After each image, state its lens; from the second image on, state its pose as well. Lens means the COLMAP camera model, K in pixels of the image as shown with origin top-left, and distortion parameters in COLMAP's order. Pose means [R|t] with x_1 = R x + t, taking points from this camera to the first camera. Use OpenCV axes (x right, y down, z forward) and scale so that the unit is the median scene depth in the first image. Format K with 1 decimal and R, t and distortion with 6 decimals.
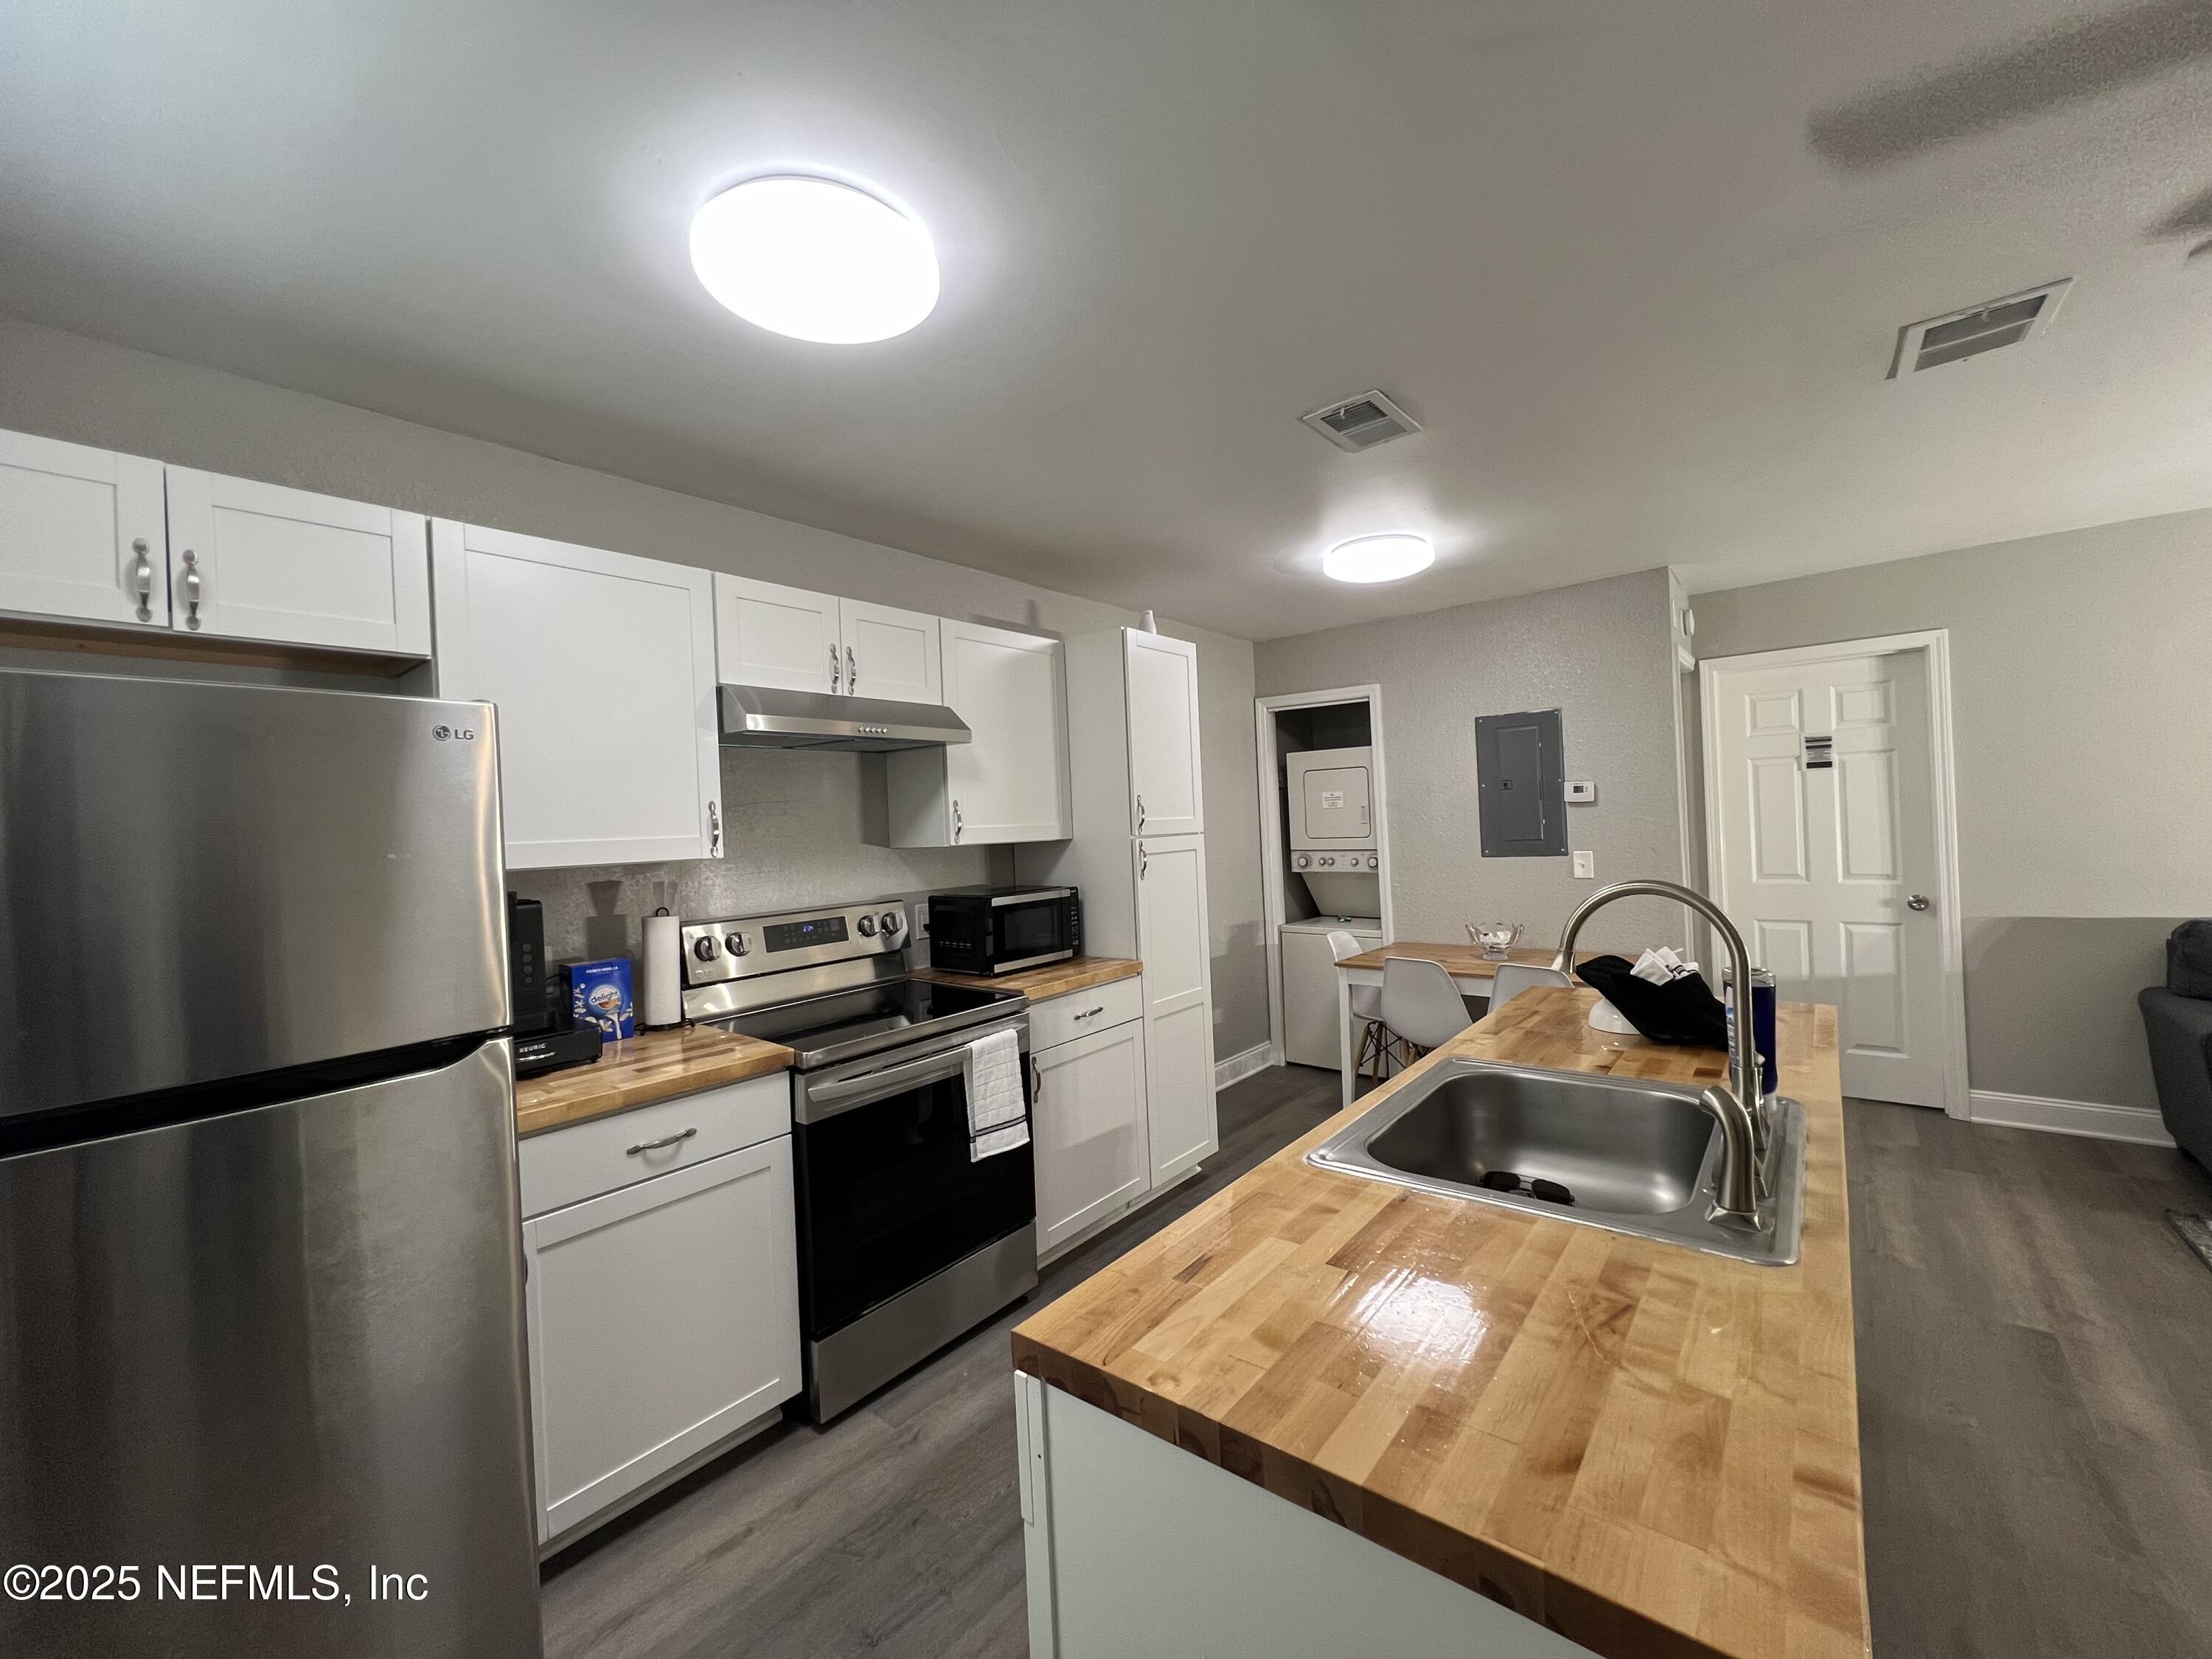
lens RADIAL K [[888.4, 0, 1103.7], [0, 888.4, 841.7], [0, 0, 1]] dist [0.001712, -0.000033]
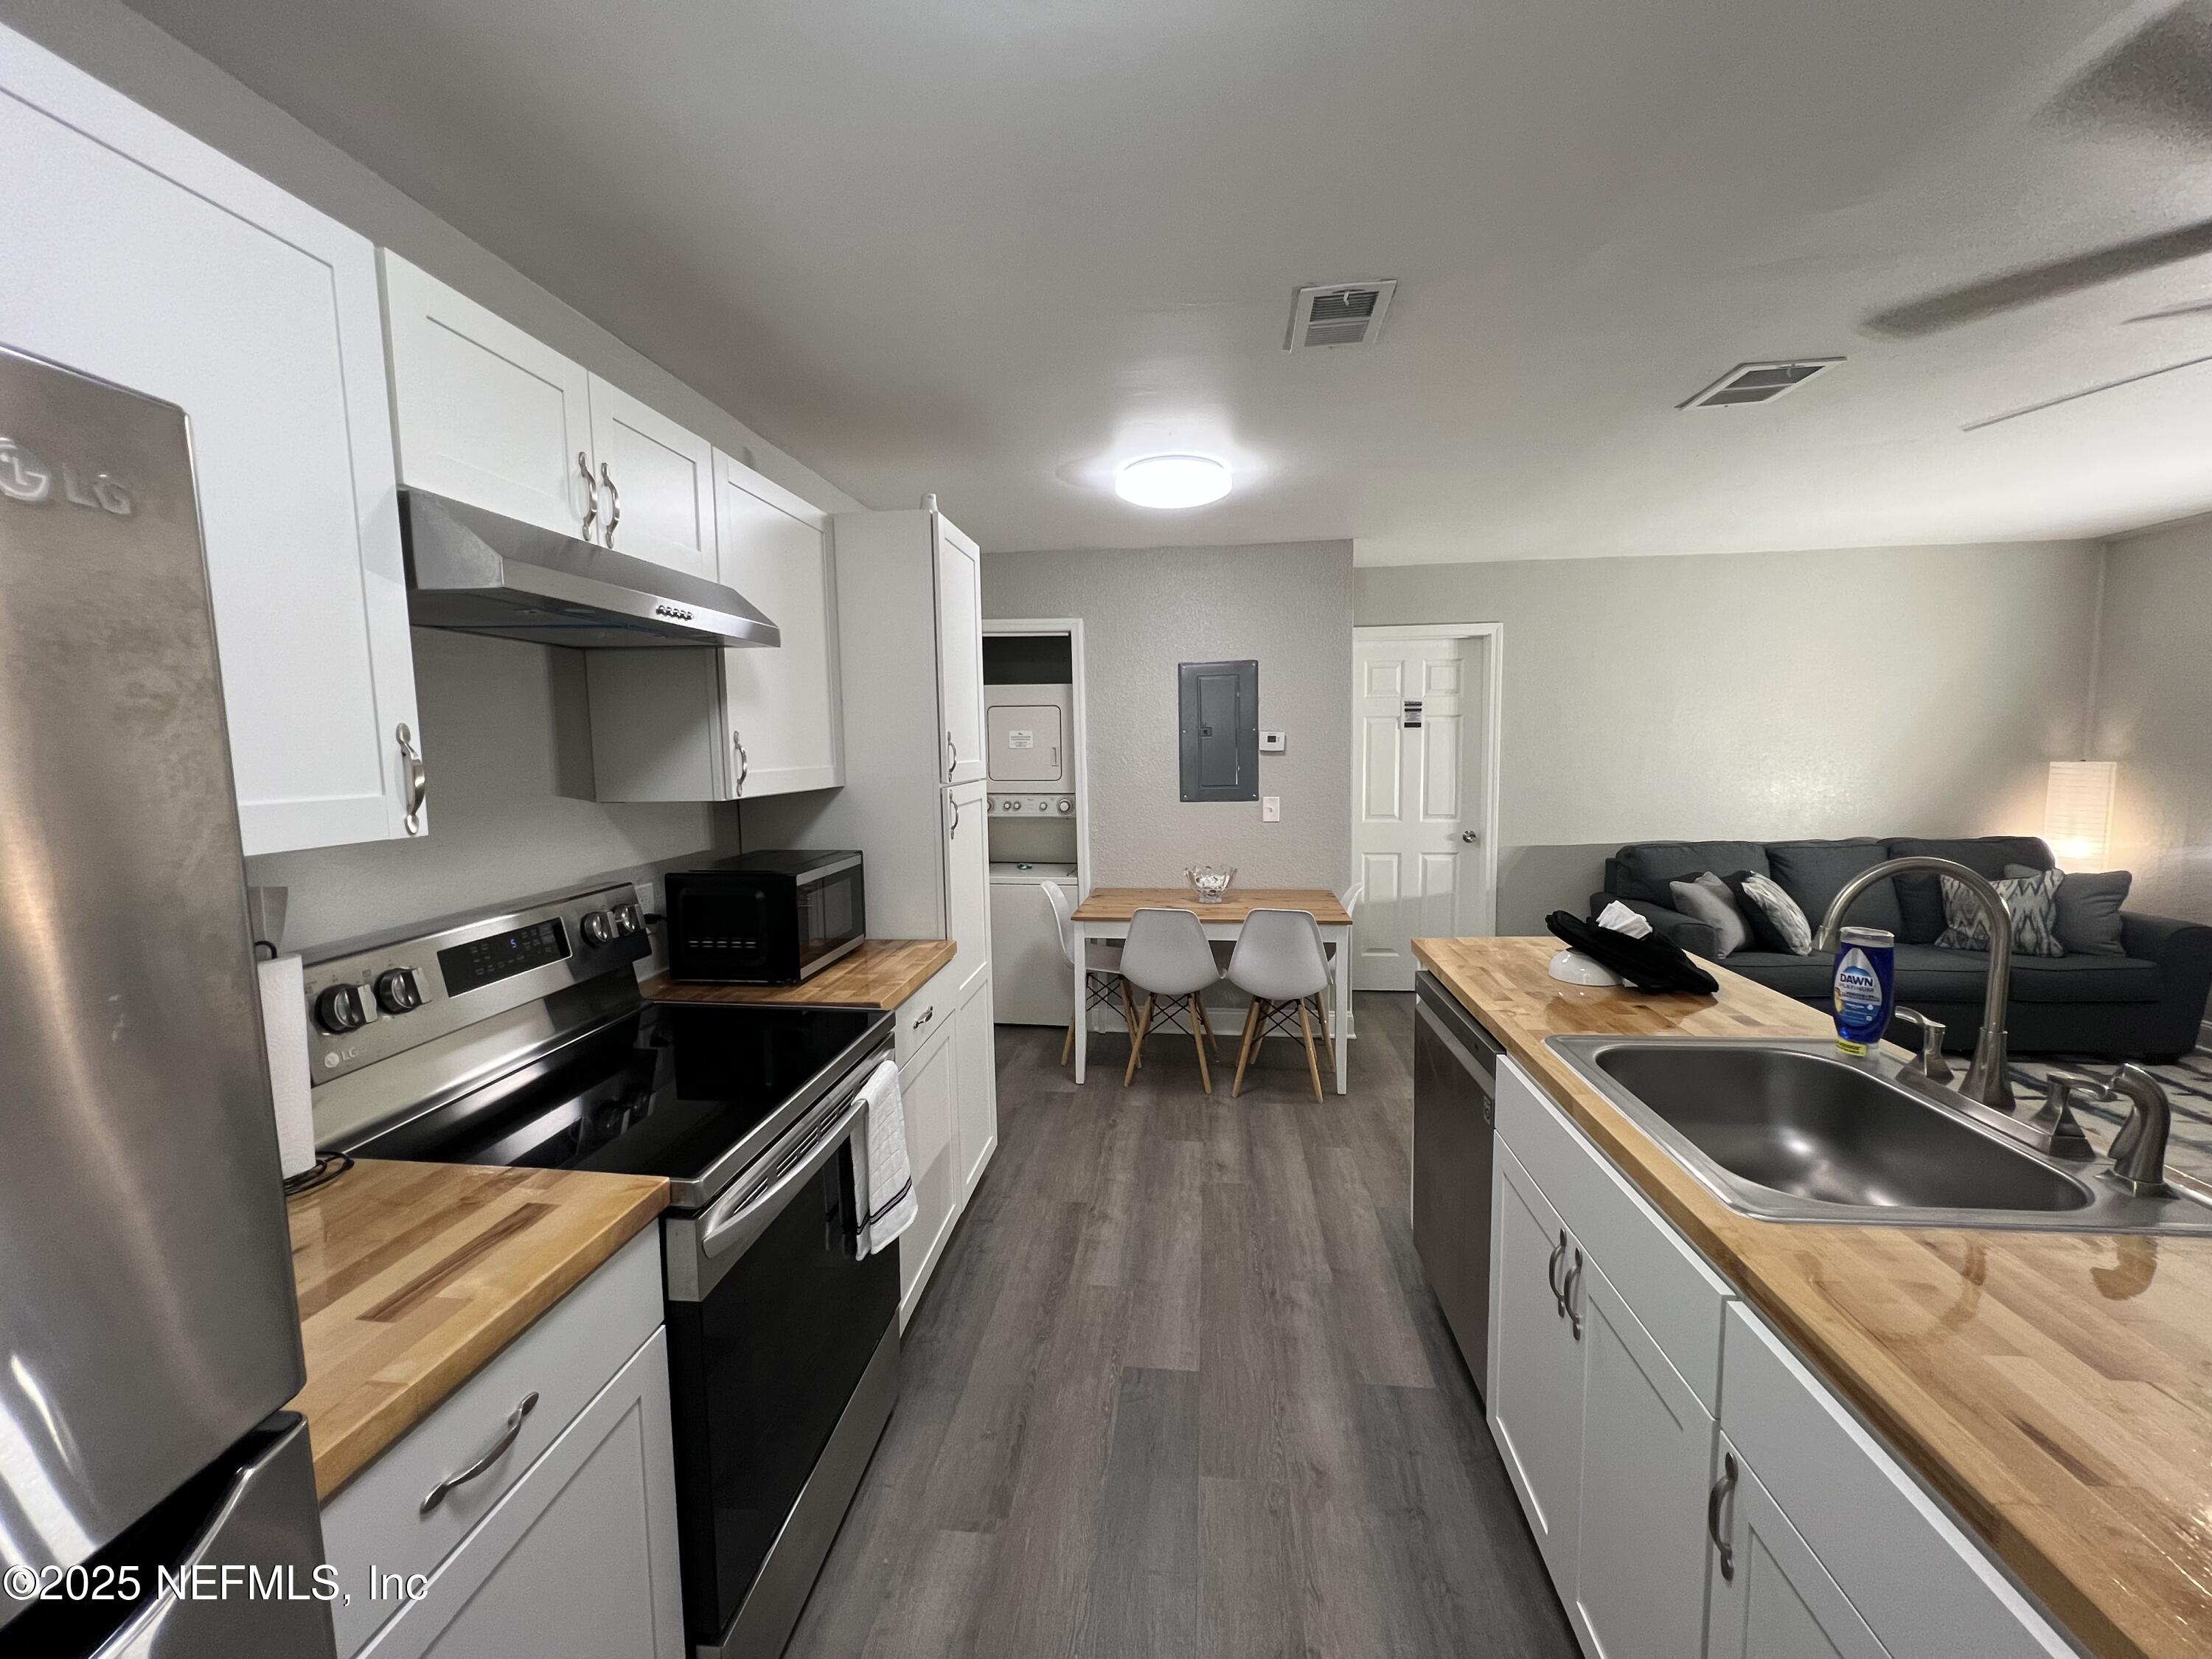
lens RADIAL K [[888.4, 0, 1103.7], [0, 888.4, 841.7], [0, 0, 1]] dist [0.001712, -0.000033]
pose [[0.836802, -0.030658, 0.546647, -0.237768], [-0.011786, 0.997191, 0.073968, -0.013160], [-0.547379, -0.068339, 0.834090, 0.222972]]
